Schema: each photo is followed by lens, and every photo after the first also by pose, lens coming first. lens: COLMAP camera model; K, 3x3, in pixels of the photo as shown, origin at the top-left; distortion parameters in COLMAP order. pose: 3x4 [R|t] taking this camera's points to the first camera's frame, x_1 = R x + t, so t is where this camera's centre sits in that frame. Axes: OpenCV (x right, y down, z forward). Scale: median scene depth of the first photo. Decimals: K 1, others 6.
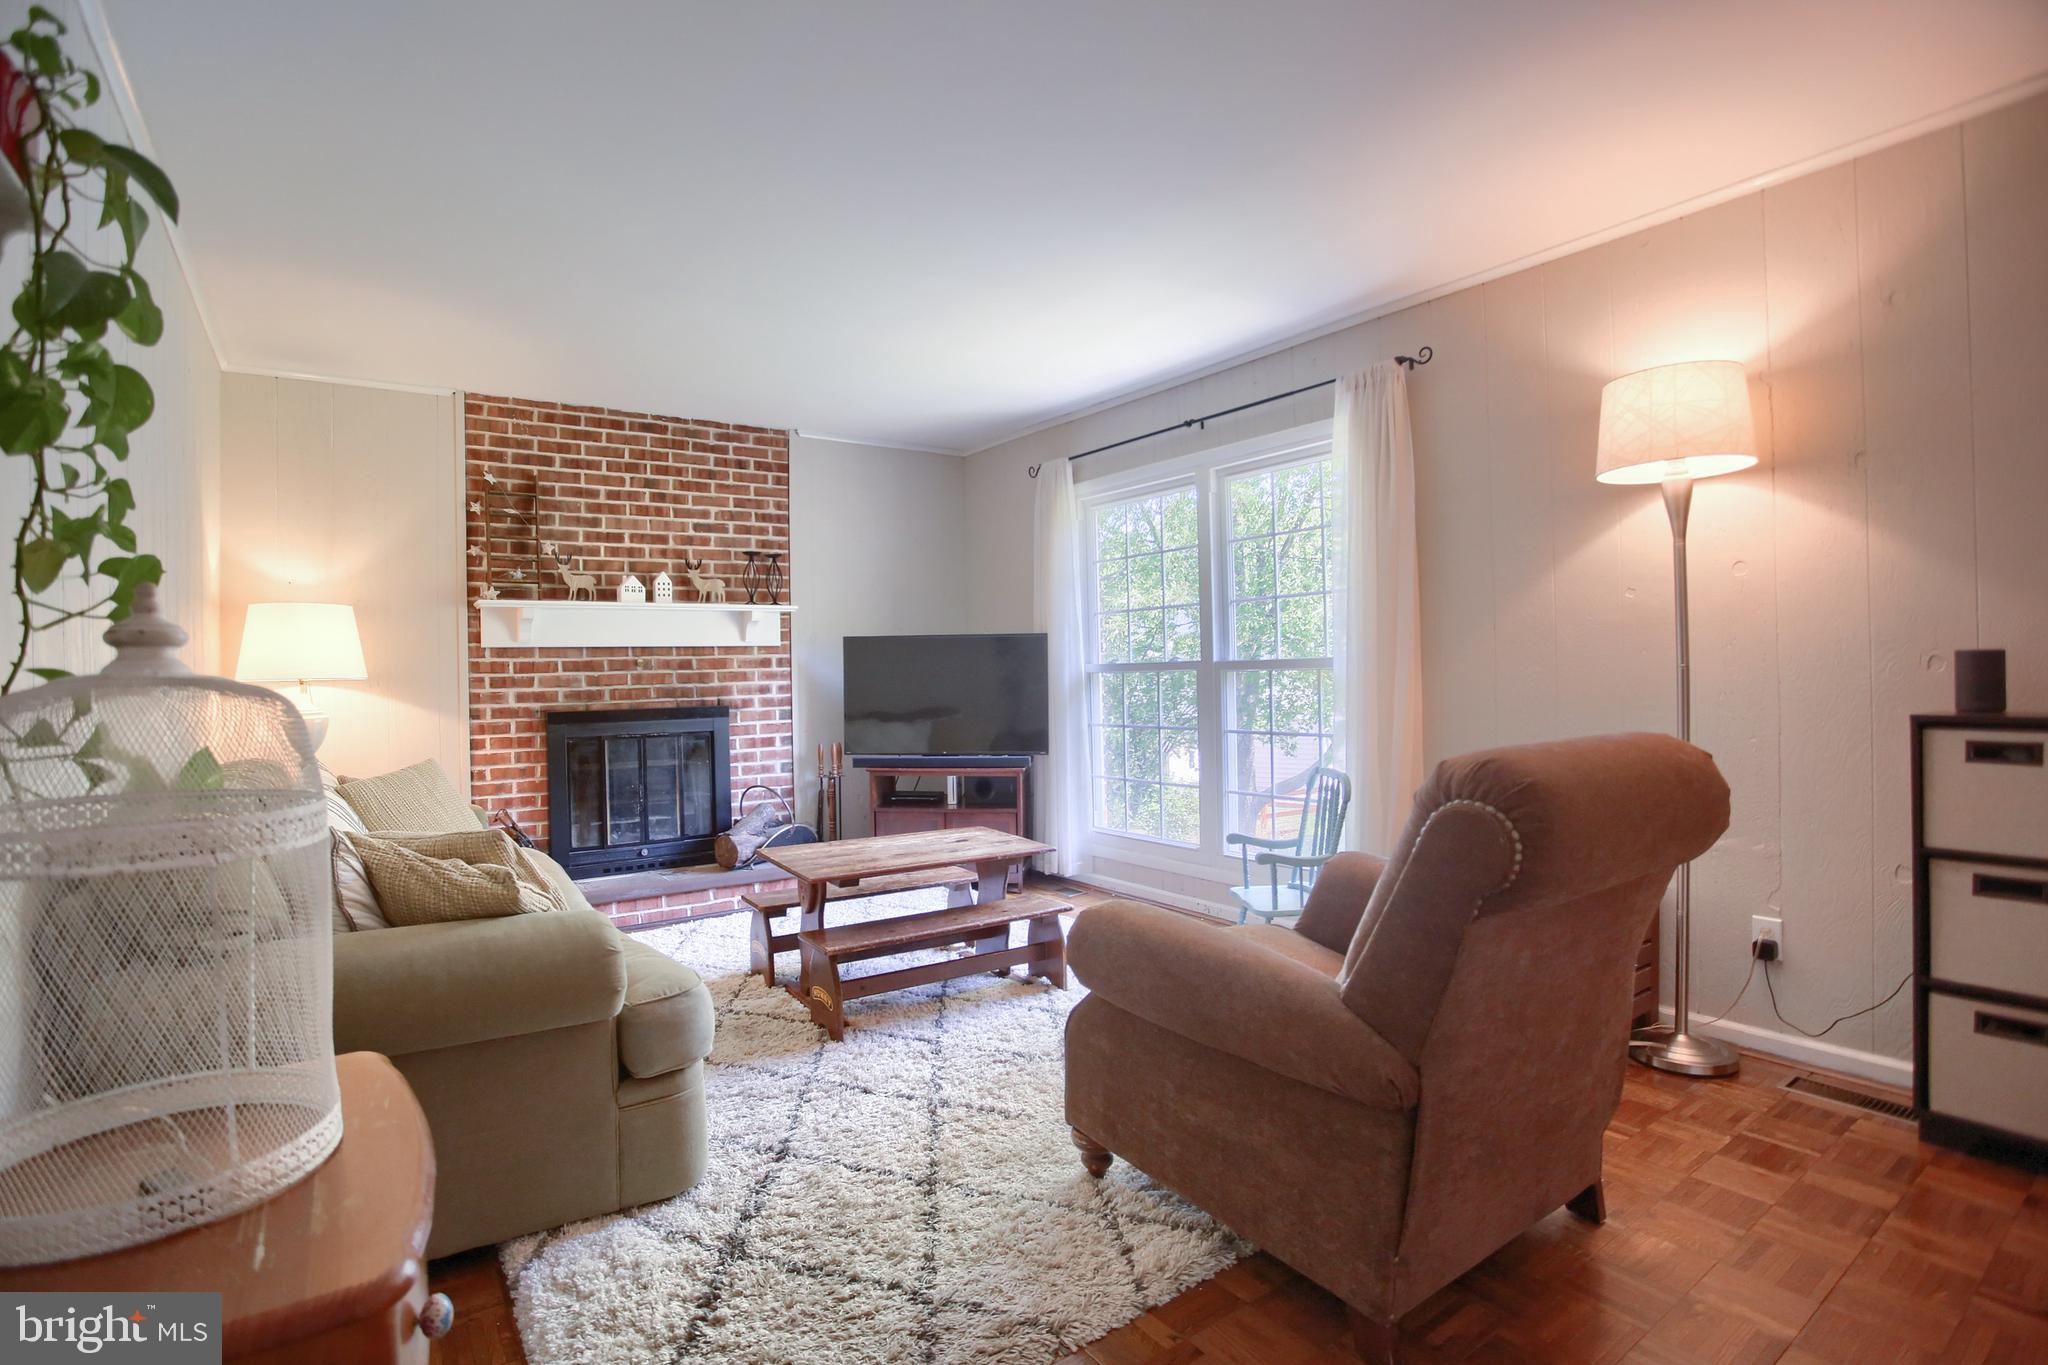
lens RADIAL K [[1041.3, 0, 1047.1], [0, 1041.3, 667.9], [0, 0, 1]] dist [-0.051100, 0.001302]
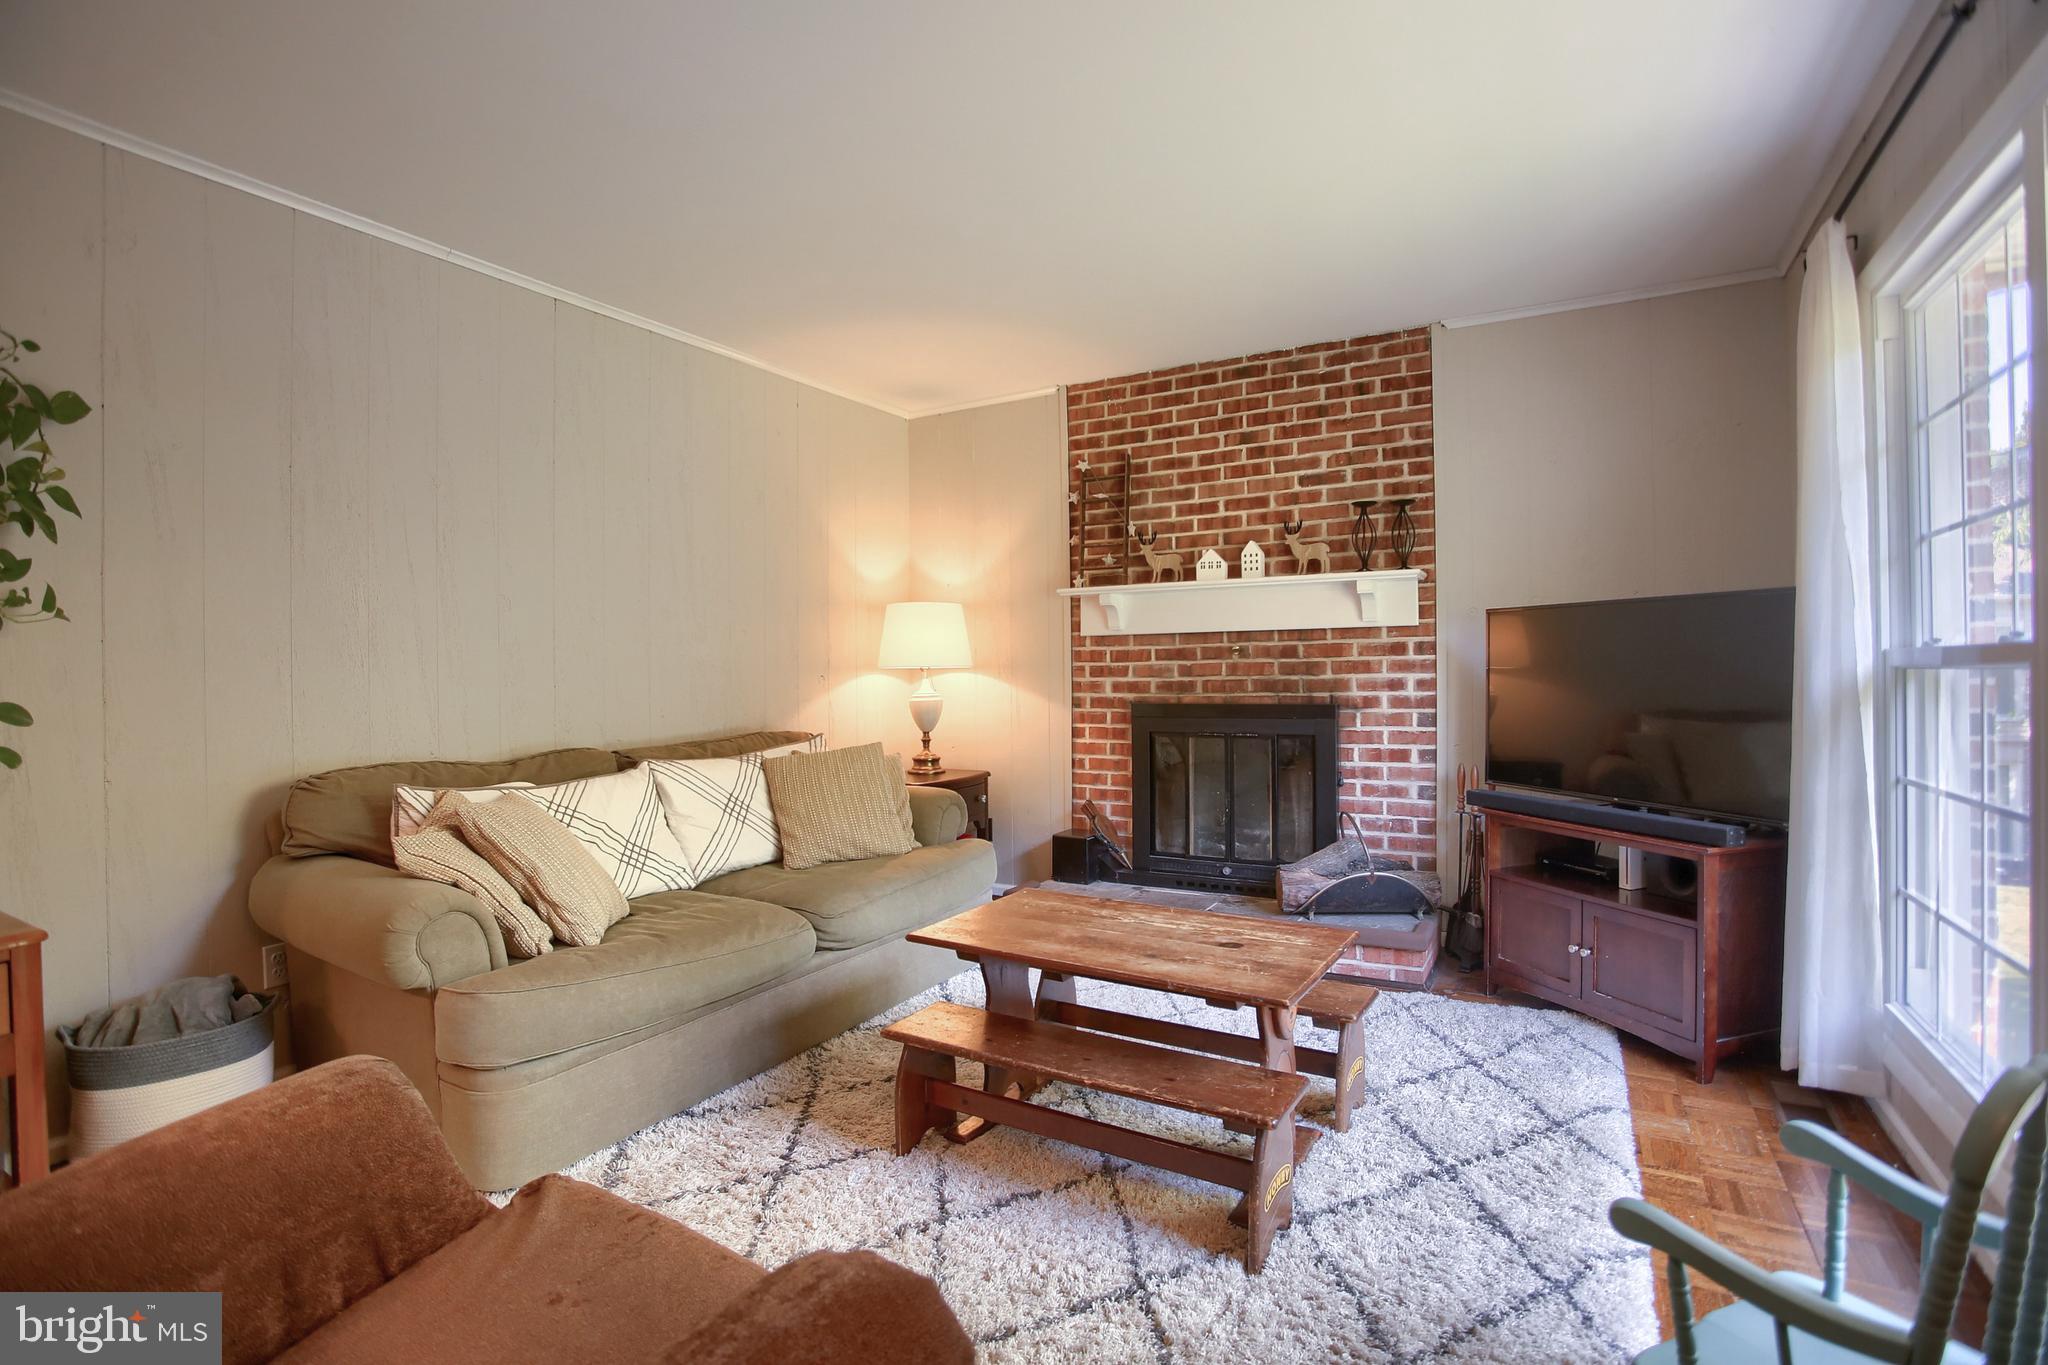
lens RADIAL K [[1041.3, 0, 1047.1], [0, 1041.3, 667.9], [0, 0, 1]] dist [-0.051100, 0.001302]
pose [[0.384522, 0.009694, -0.923065, 0.342356], [0.004671, 0.999912, 0.012447, -0.001613], [0.923104, -0.009098, 0.384443, 0.526032]]
